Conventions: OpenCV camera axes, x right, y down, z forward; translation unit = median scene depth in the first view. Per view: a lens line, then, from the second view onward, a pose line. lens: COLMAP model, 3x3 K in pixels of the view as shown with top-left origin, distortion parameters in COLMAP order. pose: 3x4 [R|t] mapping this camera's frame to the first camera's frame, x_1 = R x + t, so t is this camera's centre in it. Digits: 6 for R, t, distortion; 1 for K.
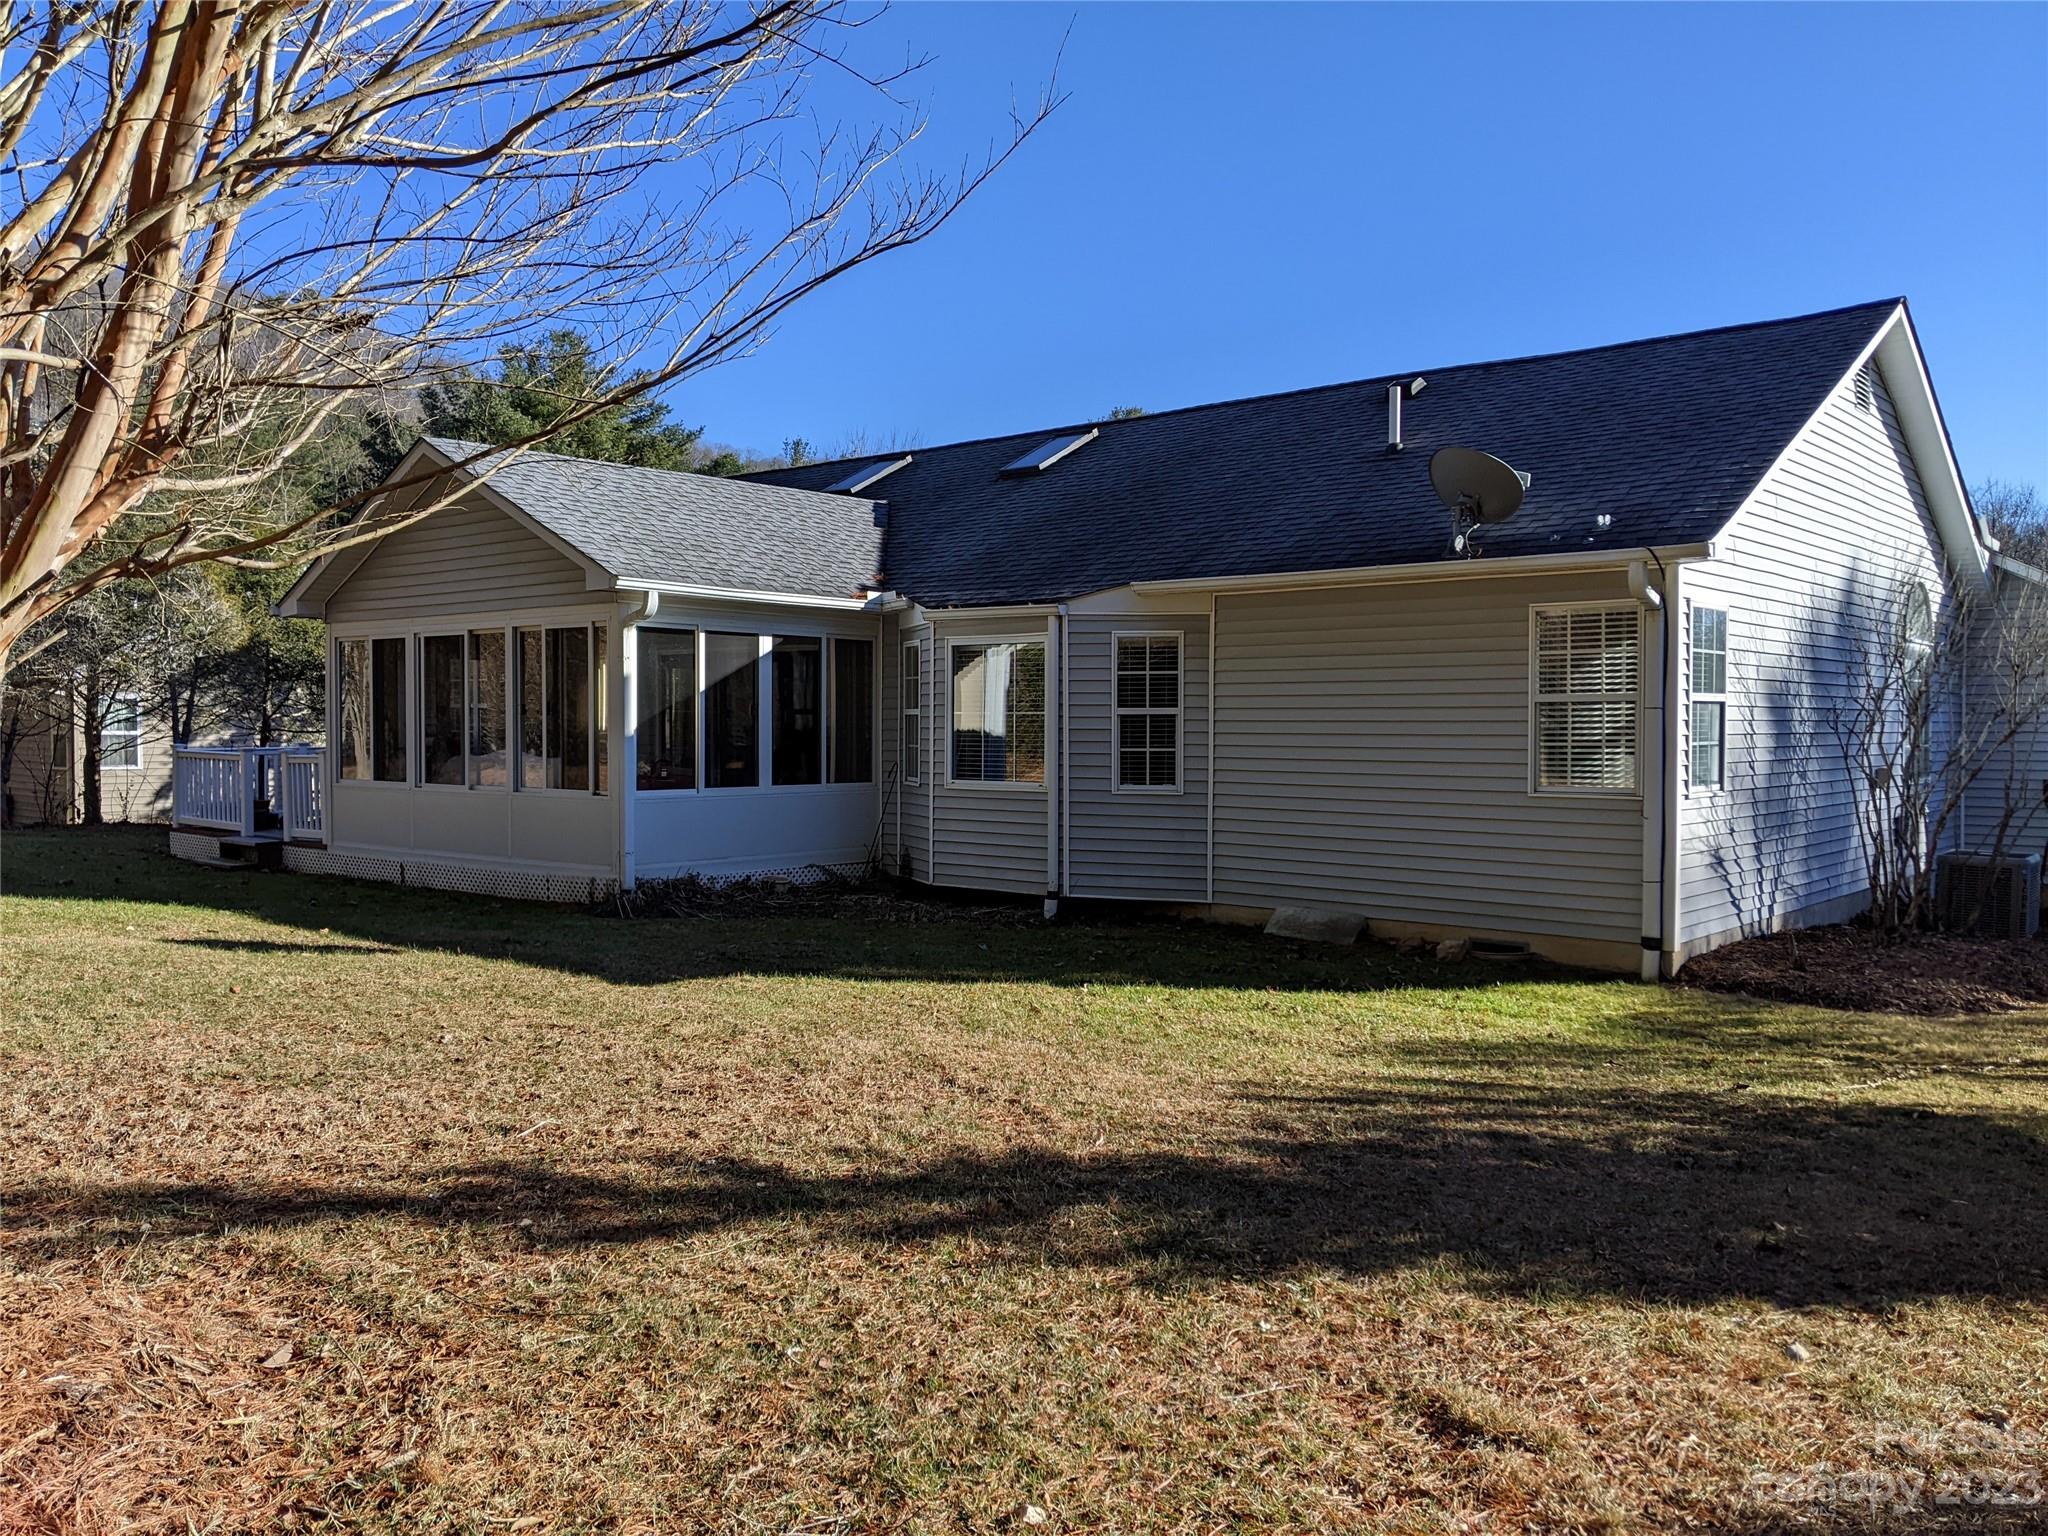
lens RADIAL K [[1597.4, 0, 915.6], [0, 1597.4, 764.9], [0, 0, 1]] dist [0.183412, -0.223863]
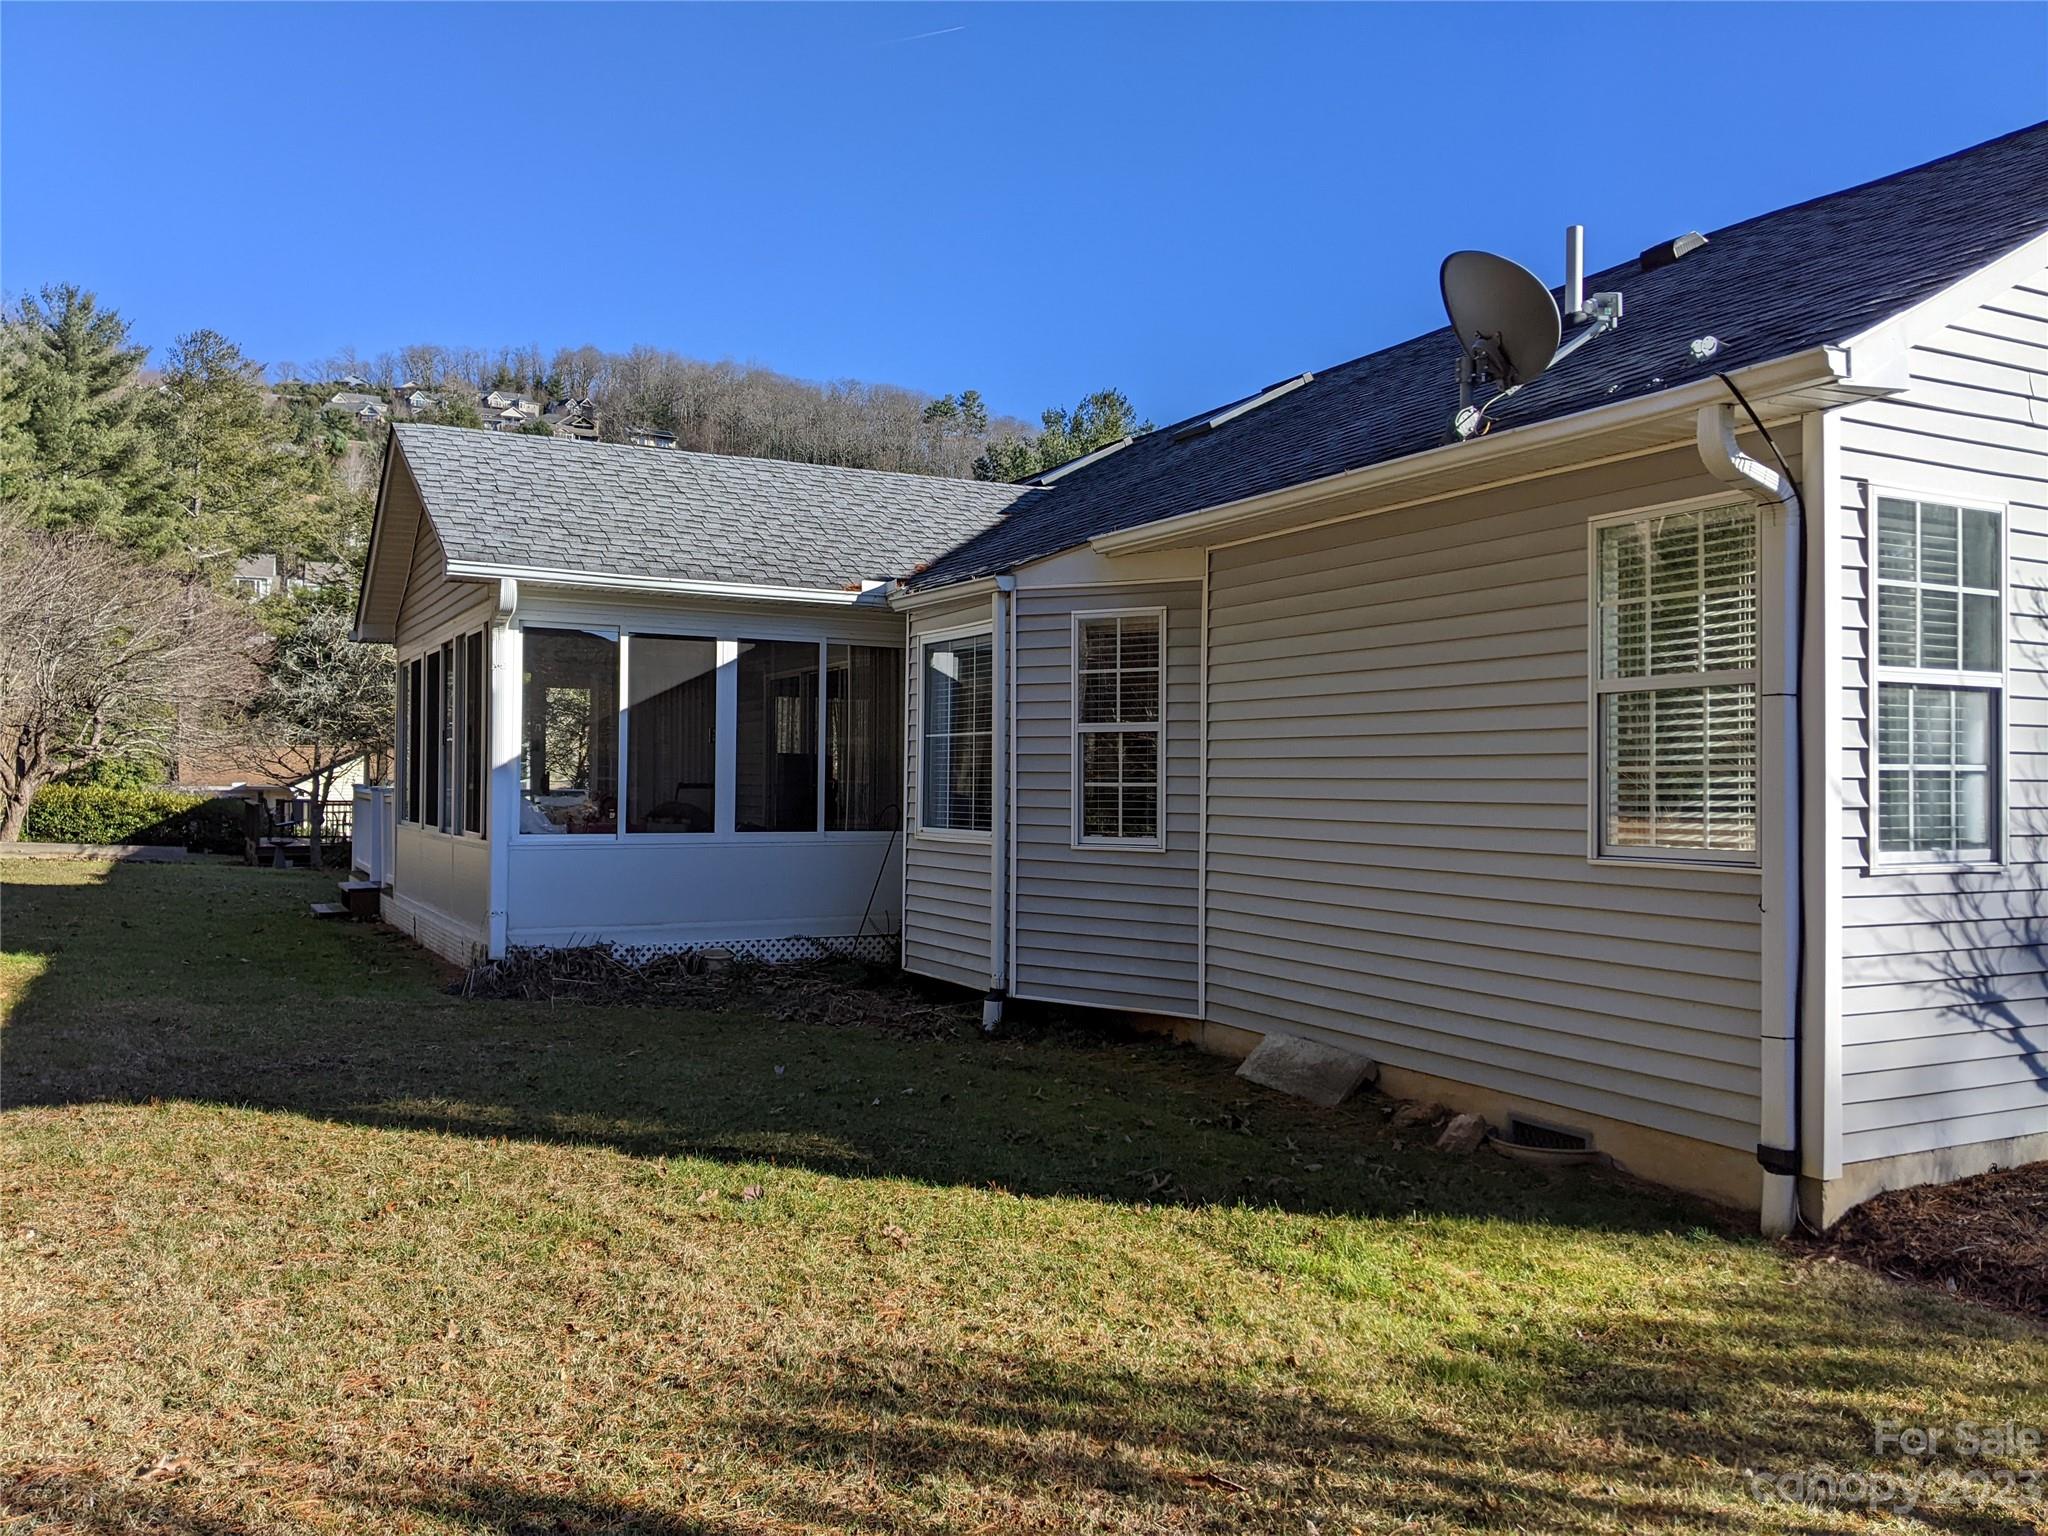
lens RADIAL K [[1597.4, 0, 915.6], [0, 1597.4, 764.9], [0, 0, 1]] dist [0.183412, -0.223863]
pose [[0.937263, 0.001150, -0.348621, 0.299625], [-0.014067, 0.999305, -0.034521, 0.006723], [0.348339, 0.037259, 0.936628, 0.339230]]
